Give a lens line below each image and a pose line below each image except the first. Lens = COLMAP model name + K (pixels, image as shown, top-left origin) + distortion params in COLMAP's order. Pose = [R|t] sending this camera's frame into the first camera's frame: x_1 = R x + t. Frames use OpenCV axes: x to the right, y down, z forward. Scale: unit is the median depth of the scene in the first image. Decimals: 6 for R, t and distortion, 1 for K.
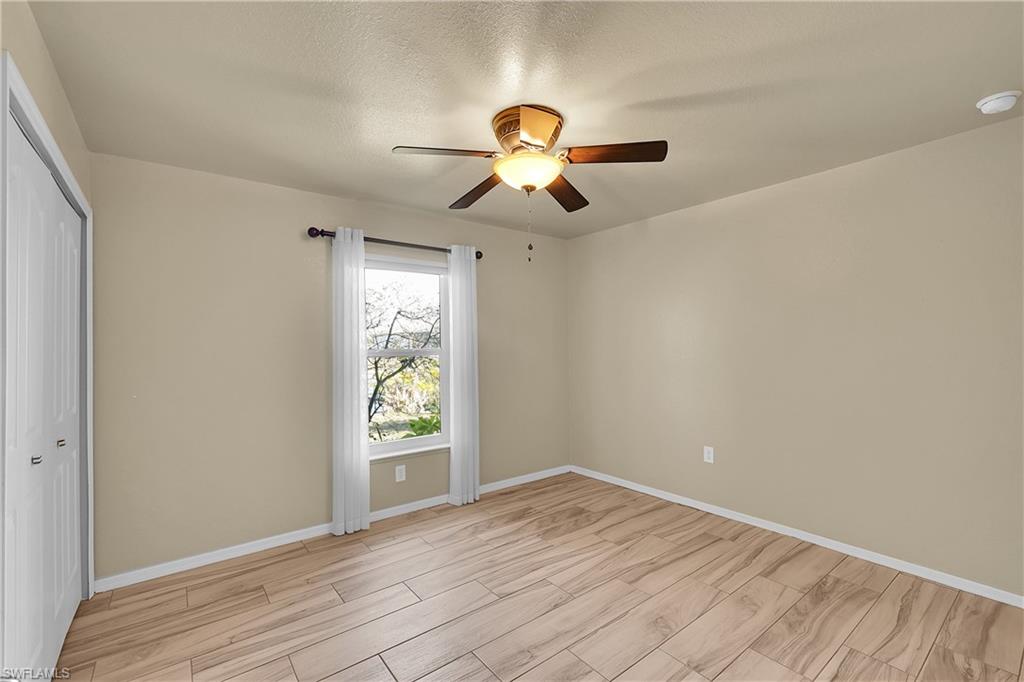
lens RADIAL K [[442.6, 0, 512.7], [0, 442.6, 339.1], [0, 0, 1]] dist [0.001576, 0.000648]
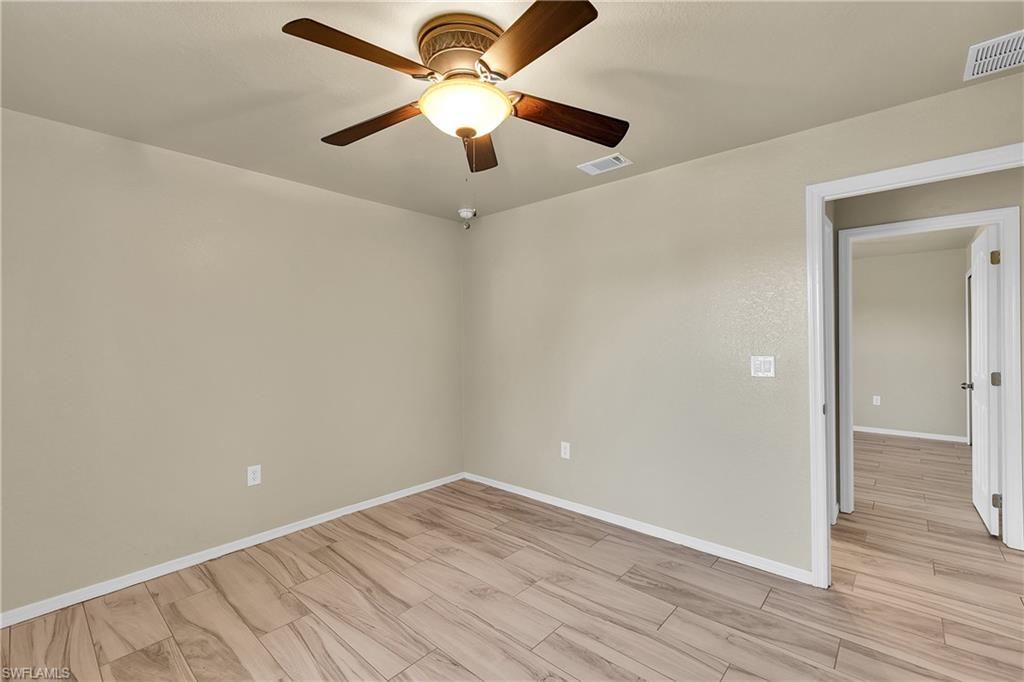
lens RADIAL K [[442.6, 0, 512.7], [0, 442.6, 339.1], [0, 0, 1]] dist [0.001576, 0.000648]
pose [[-0.173199, 0.005108, 0.984874, -0.586019], [-0.002924, 0.999979, -0.005701, 0.008760], [-0.984882, -0.003867, -0.173181, 0.839805]]
